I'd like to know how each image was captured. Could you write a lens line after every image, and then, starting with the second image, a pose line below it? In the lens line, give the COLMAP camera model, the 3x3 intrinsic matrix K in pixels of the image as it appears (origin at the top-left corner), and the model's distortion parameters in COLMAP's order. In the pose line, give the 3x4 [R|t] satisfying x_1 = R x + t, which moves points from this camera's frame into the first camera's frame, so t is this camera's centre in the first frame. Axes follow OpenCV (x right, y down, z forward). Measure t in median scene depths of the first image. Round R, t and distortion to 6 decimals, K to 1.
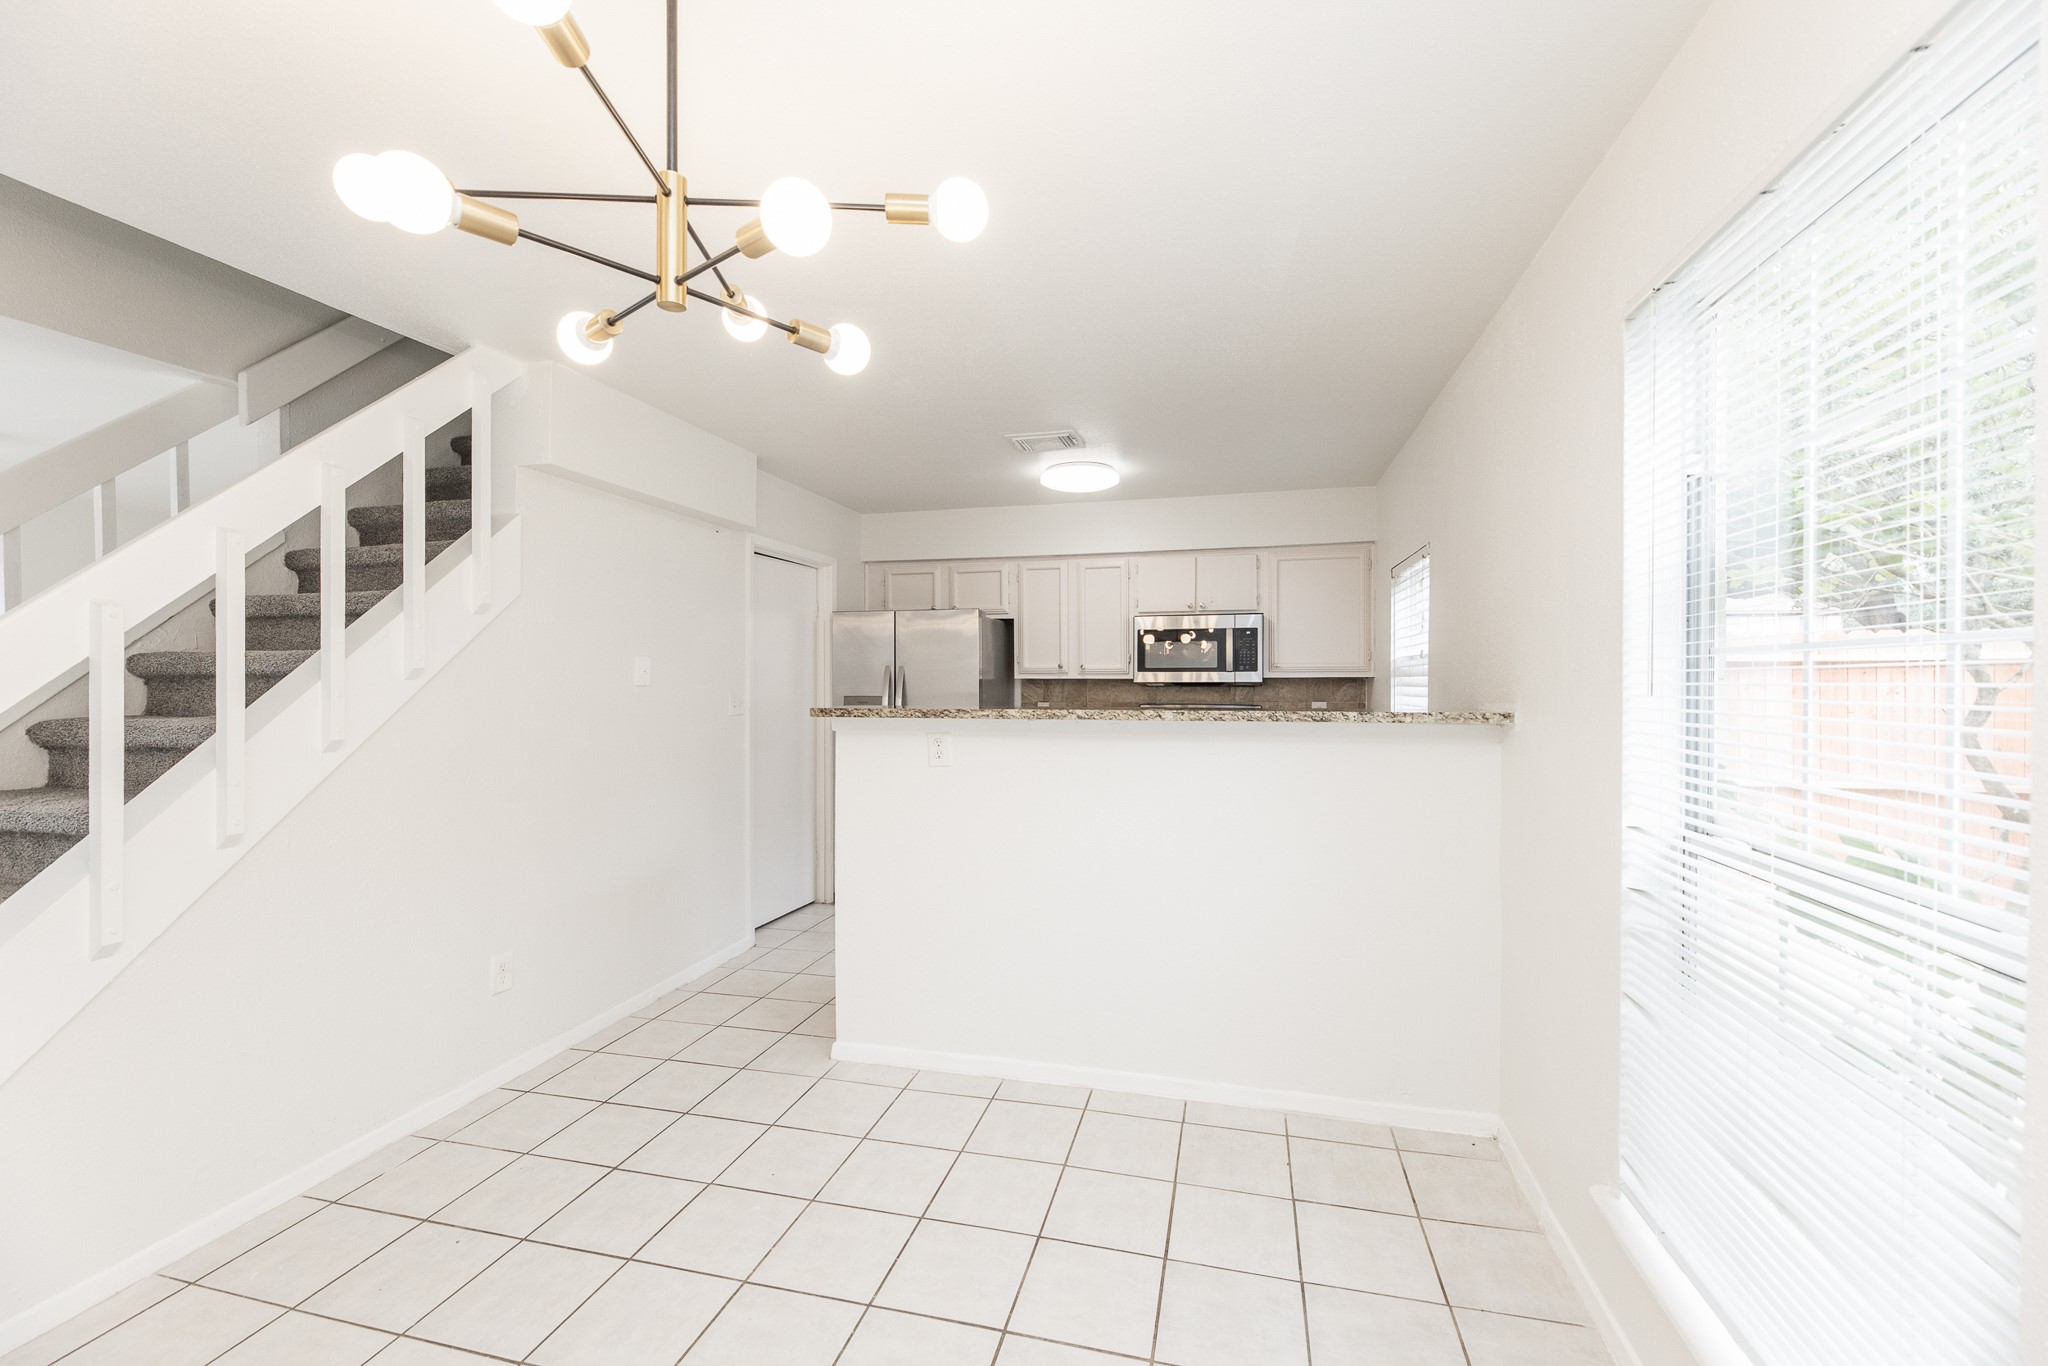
lens RADIAL K [[824.2, 0, 1036.6], [0, 824.2, 685.4], [0, 0, 1]] dist [-0.003526, 0.000204]
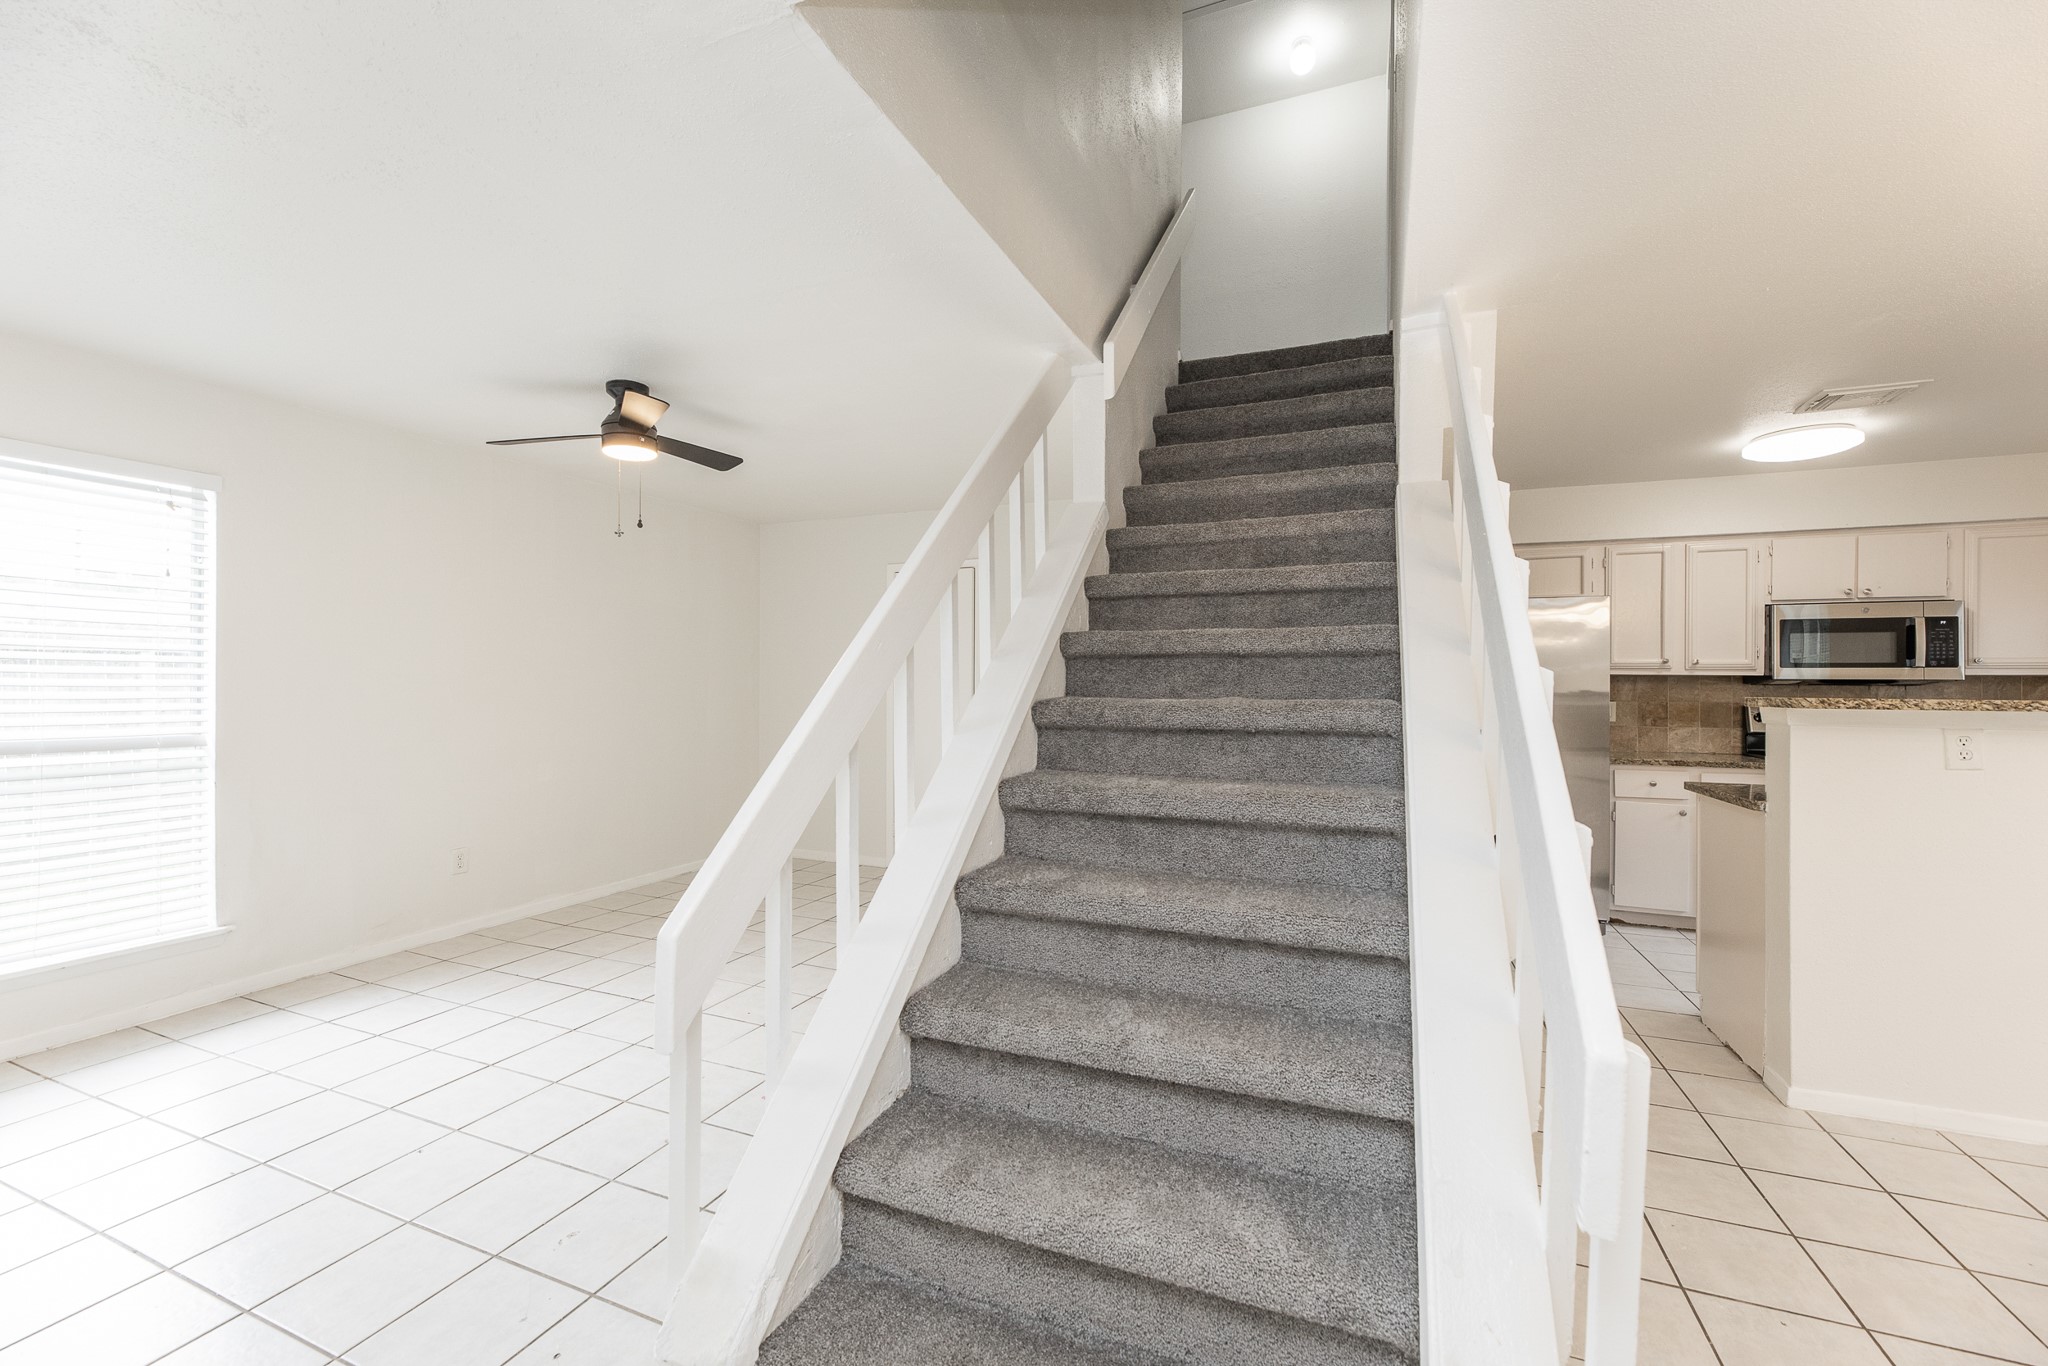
lens RADIAL K [[824.2, 0, 1036.7], [0, 824.2, 681.9], [0, 0, 1]] dist [-0.003526, 0.000204]
pose [[0.990685, 0.009397, -0.135846, -0.717695], [-0.010697, 0.999904, -0.008843, 0.019980], [0.135750, 0.010214, 0.990691, 0.030627]]
